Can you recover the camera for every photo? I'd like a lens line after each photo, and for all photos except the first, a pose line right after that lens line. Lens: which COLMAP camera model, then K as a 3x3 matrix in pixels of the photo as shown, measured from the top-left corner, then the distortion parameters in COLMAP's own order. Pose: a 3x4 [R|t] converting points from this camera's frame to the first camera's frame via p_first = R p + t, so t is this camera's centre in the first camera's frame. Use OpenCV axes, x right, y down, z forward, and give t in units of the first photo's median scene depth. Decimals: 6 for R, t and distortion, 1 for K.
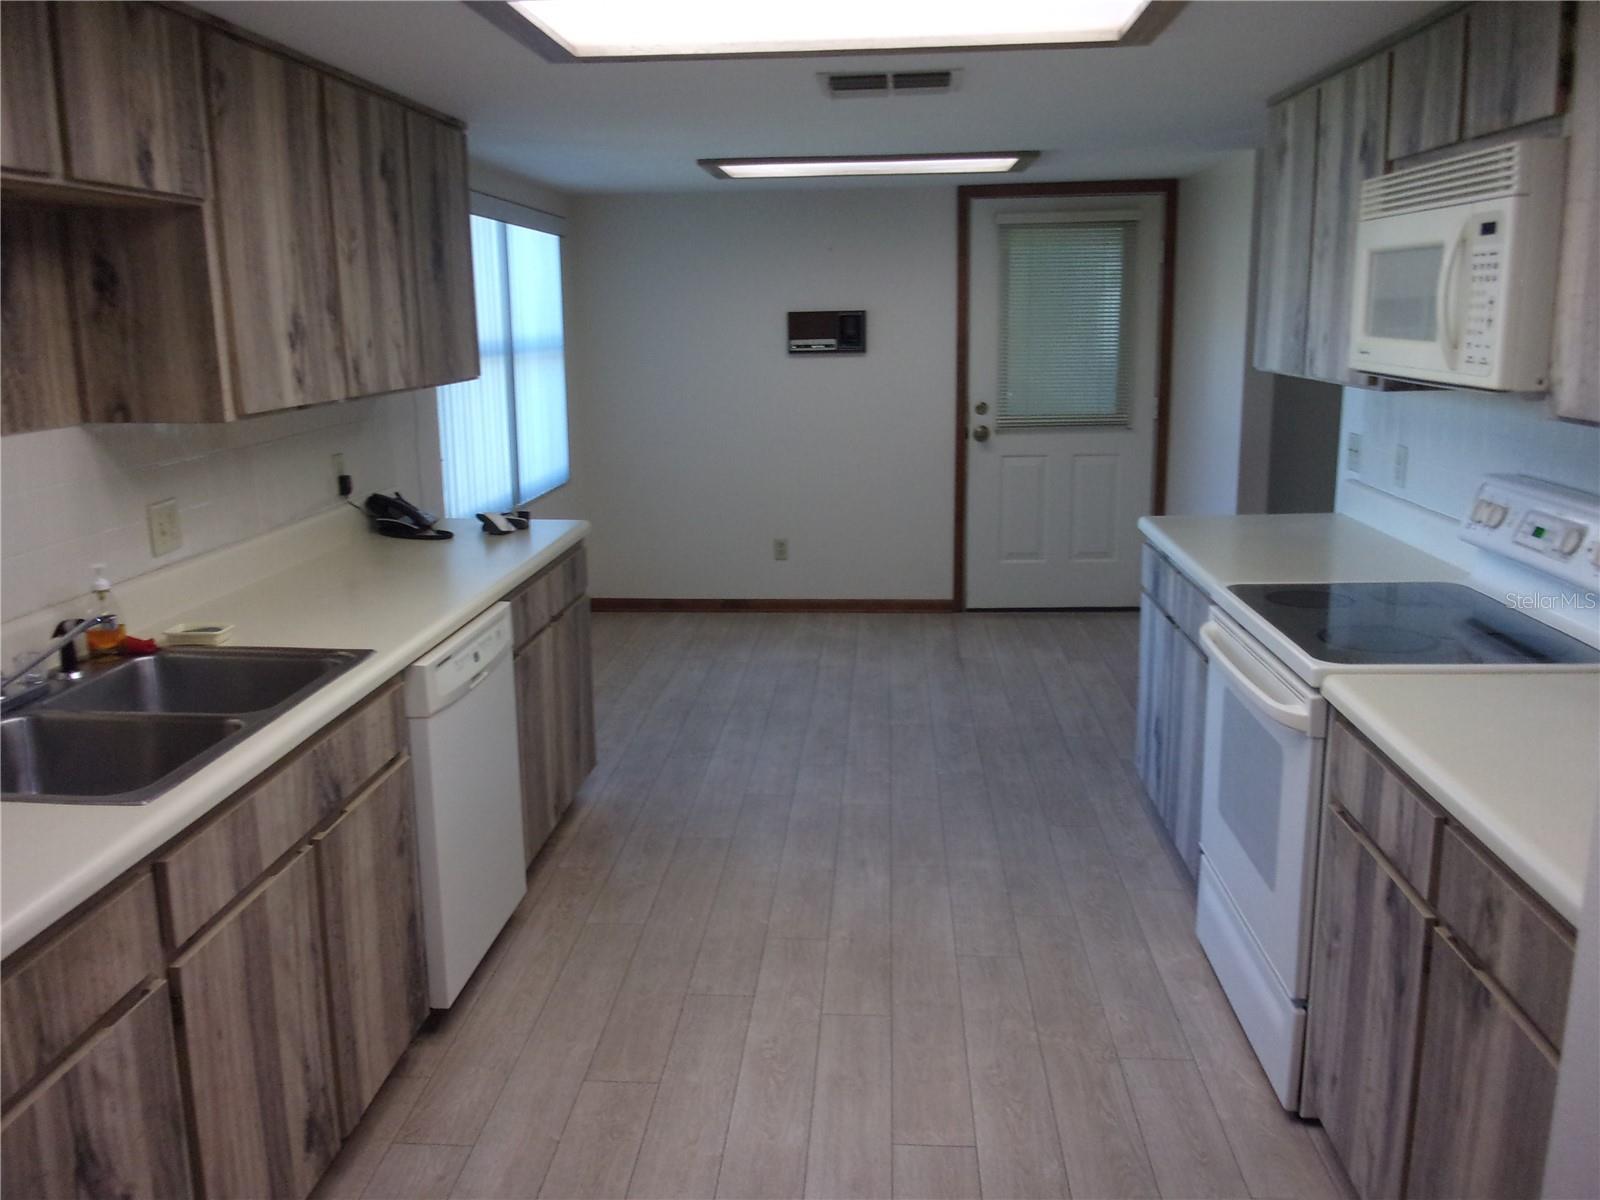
lens RADIAL K [[1341.5, 0, 788.5], [0, 1341.5, 592.8], [0, 0, 1]] dist [0.016202, -0.040721]
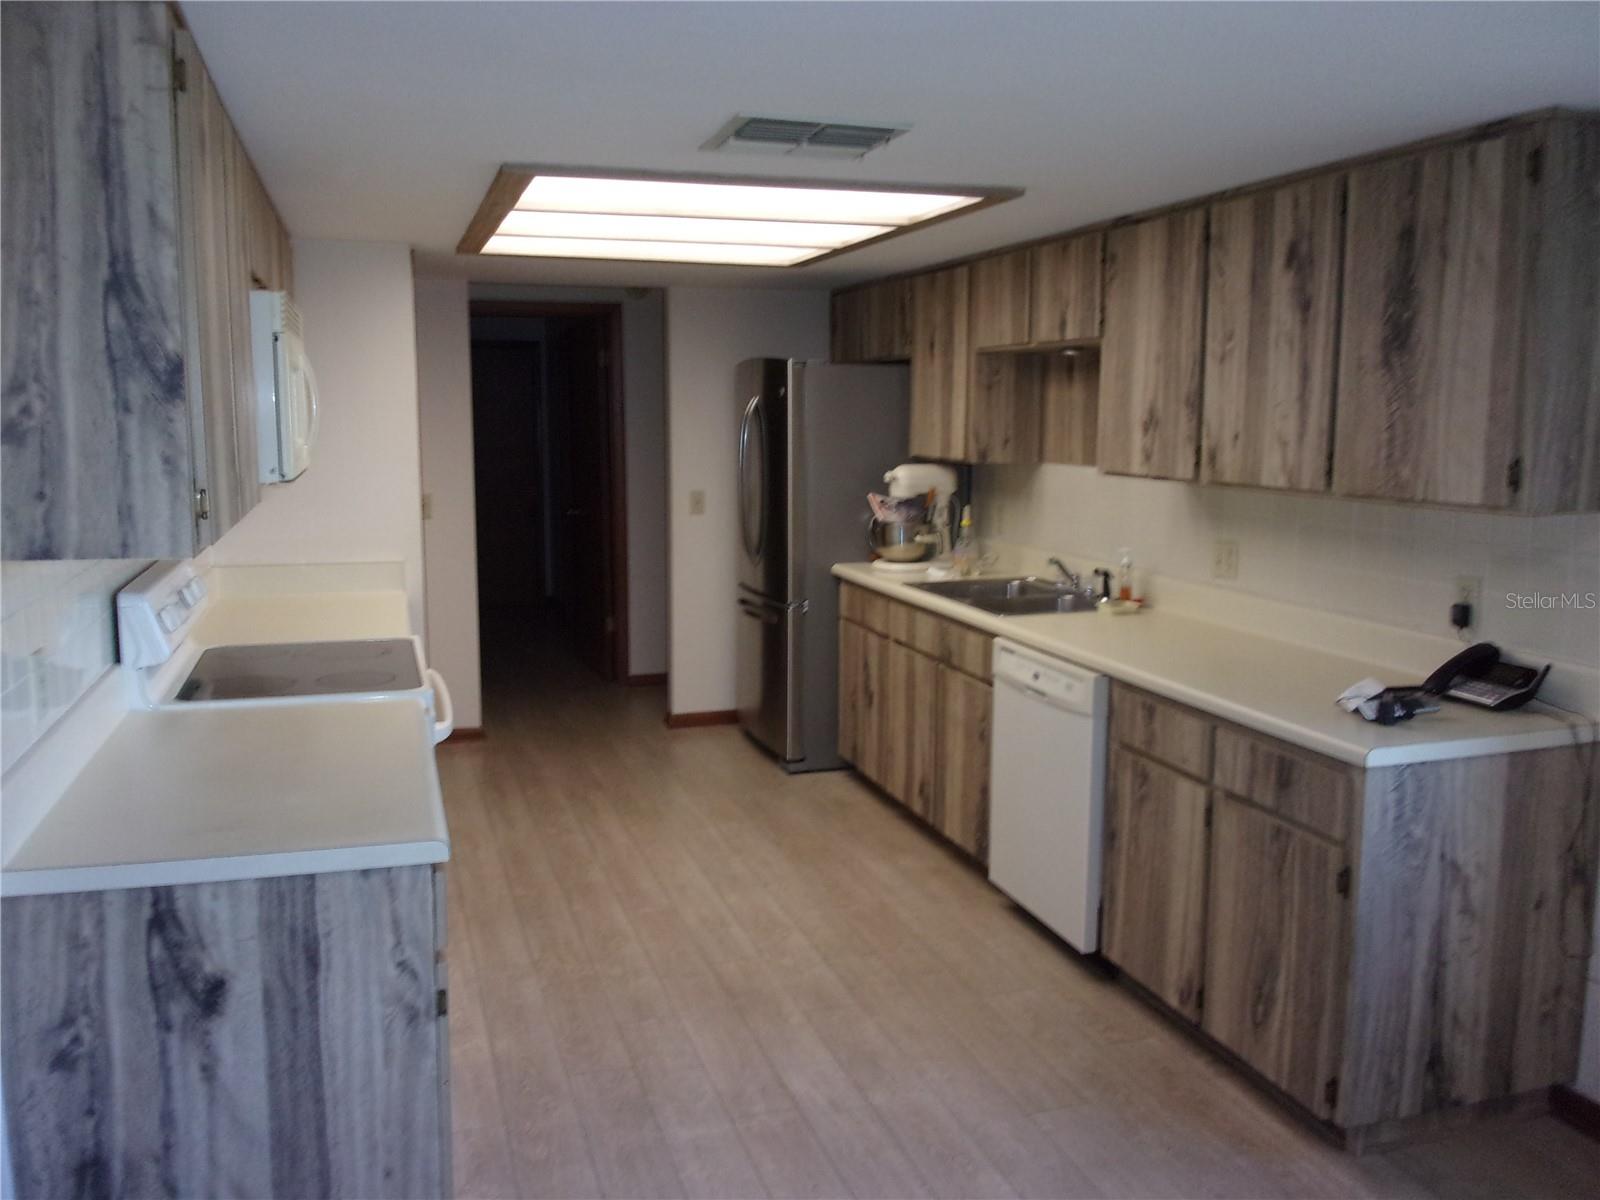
lens RADIAL K [[1341.5, 0, 790.4], [0, 1341.5, 602.2], [0, 0, 1]] dist [0.016202, -0.040721]
pose [[-0.929501, 0.063426, -0.363324, 0.450438], [-0.067260, 0.939432, 0.336070, -0.439358], [0.362634, 0.336814, -0.868938, 2.045675]]
